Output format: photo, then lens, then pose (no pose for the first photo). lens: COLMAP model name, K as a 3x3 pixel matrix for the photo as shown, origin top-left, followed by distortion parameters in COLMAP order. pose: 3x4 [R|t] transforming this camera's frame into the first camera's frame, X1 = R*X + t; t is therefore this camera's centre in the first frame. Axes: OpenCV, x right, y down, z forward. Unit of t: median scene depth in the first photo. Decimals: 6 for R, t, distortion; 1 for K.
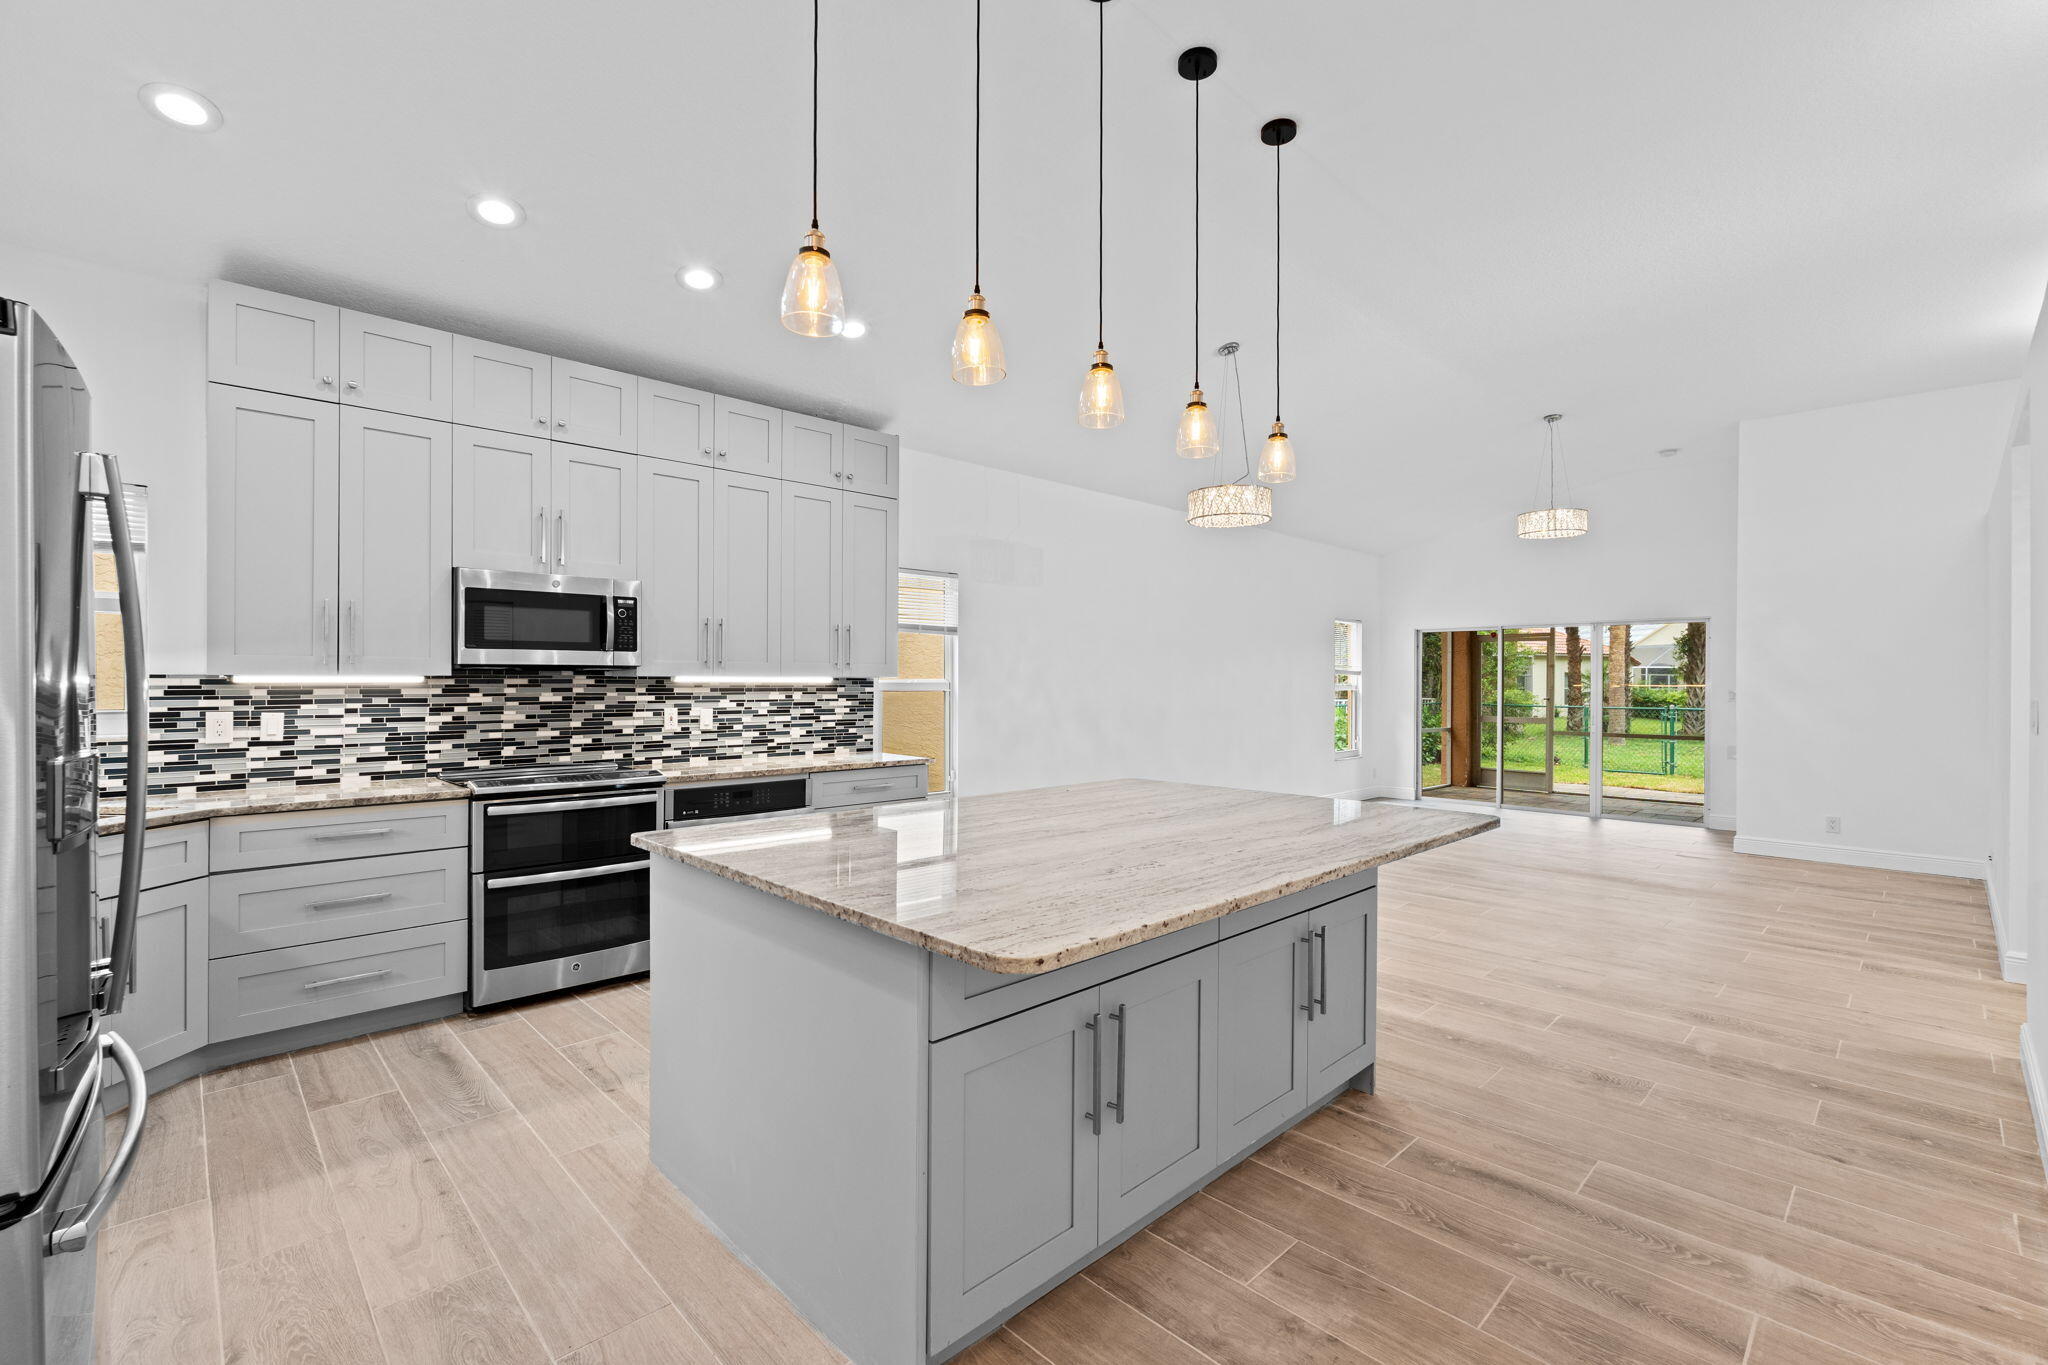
lens RADIAL K [[891.0, 0, 1019.0], [0, 891.0, 680.1], [0, 0, 1]] dist [-0.005340, 0.001096]
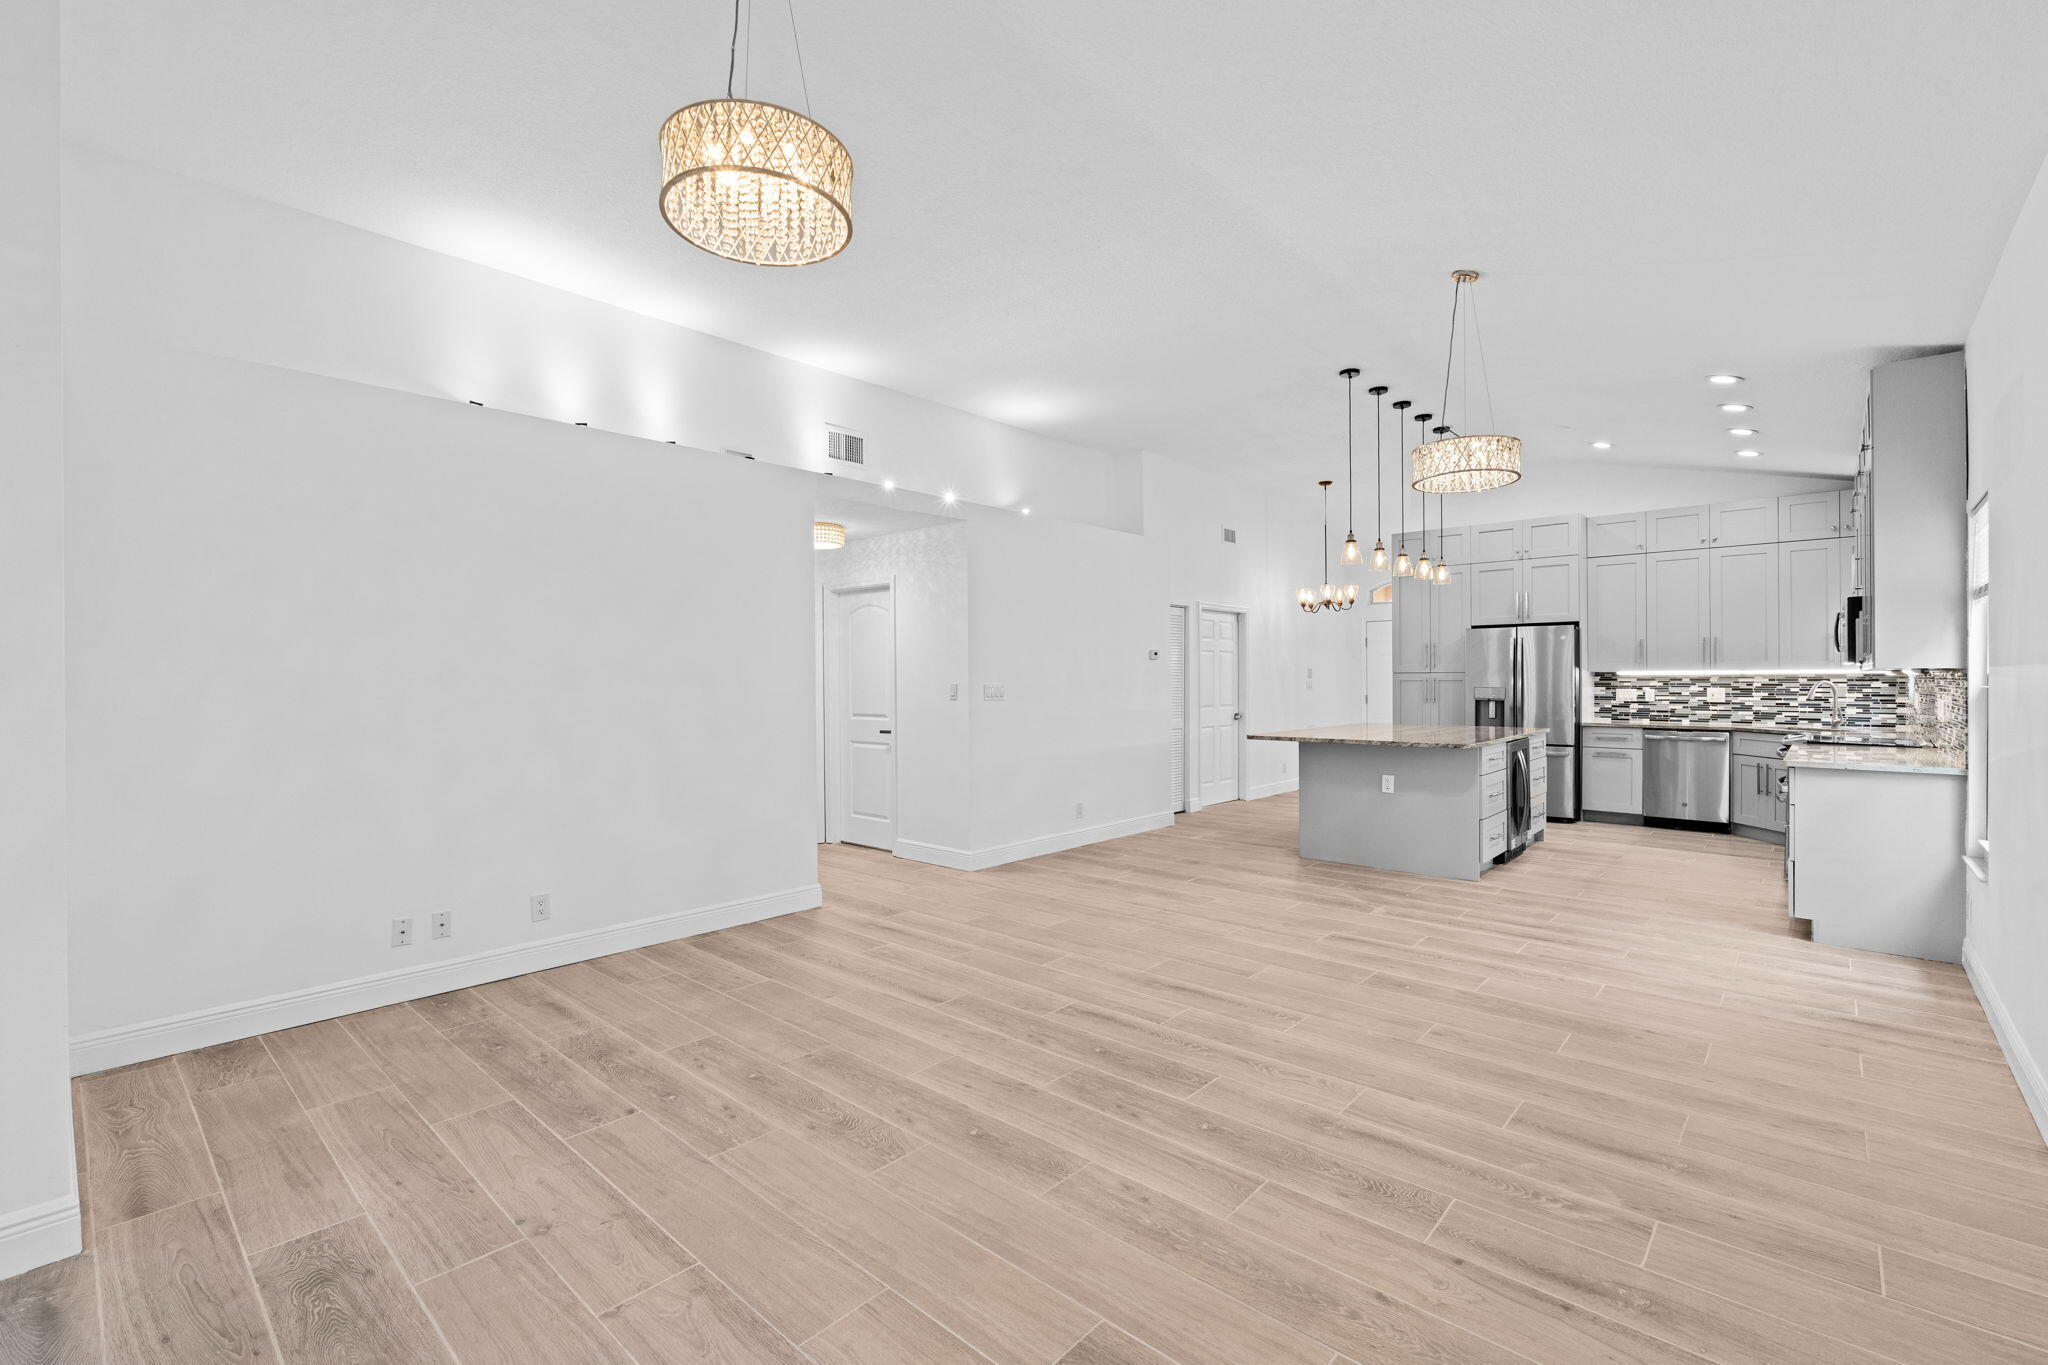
lens RADIAL K [[891.0, 0, 1021.4], [0, 891.0, 682.4], [0, 0, 1]] dist [-0.005340, 0.001096]
pose [[-0.997630, 0.000491, -0.068804, 0.749034], [0.000298, 0.999996, 0.002812, 0.007808], [0.068805, 0.002785, -0.997626, 1.905185]]
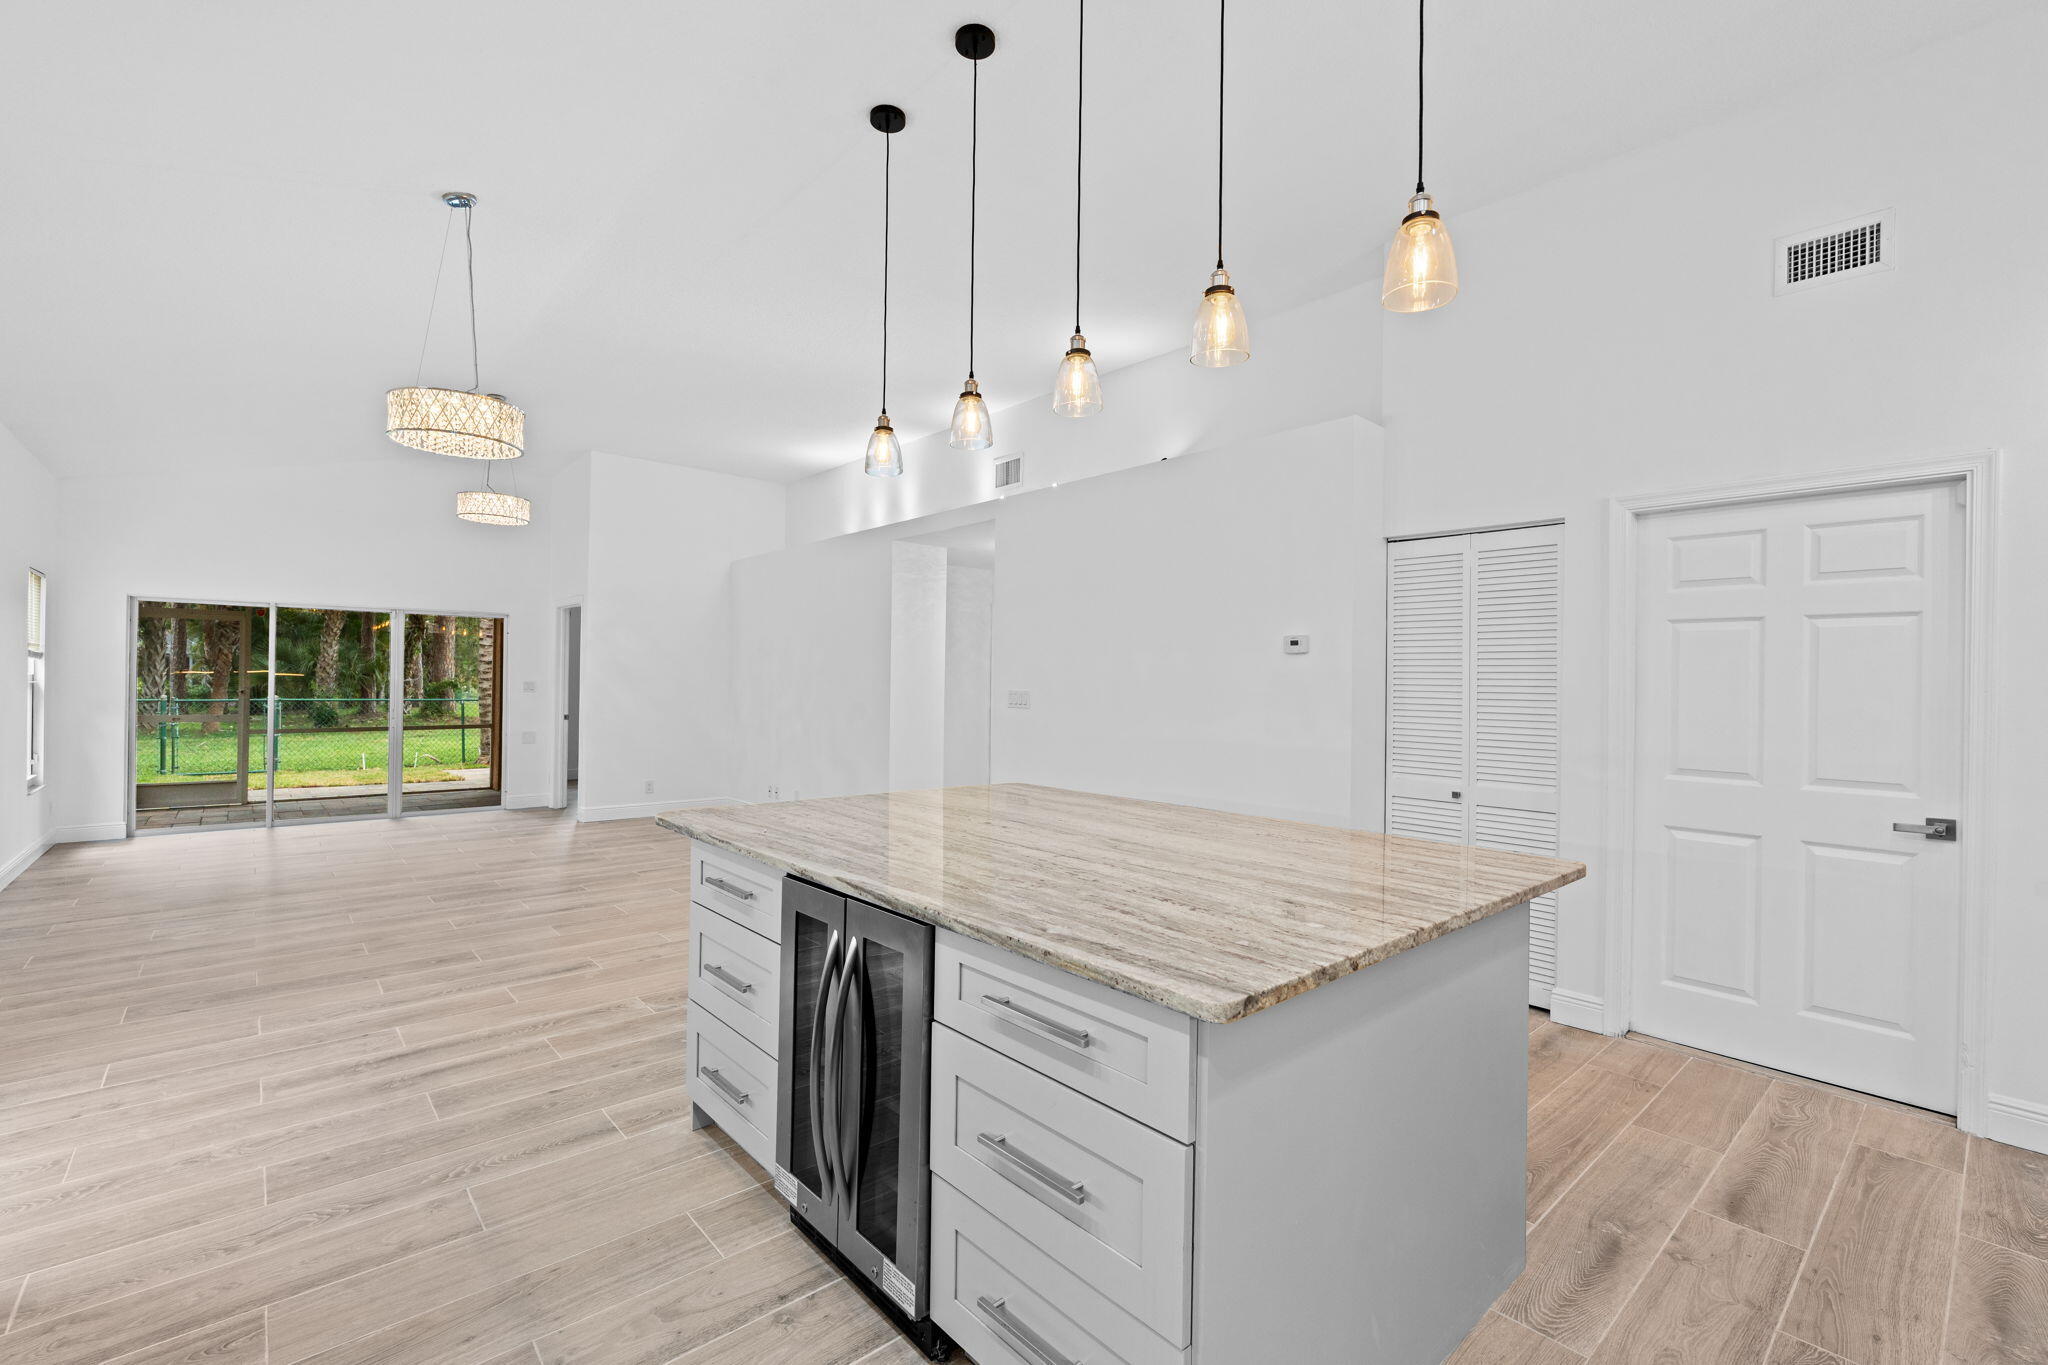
lens RADIAL K [[891.0, 0, 1027.1], [0, 891.0, 679.8], [0, 0, 1]] dist [-0.005340, 0.001096]
pose [[0.045841, -0.001990, 0.998947, -0.467383], [-0.012516, 0.999918, 0.002566, -0.002143], [-0.998870, -0.012620, 0.045813, 0.545960]]
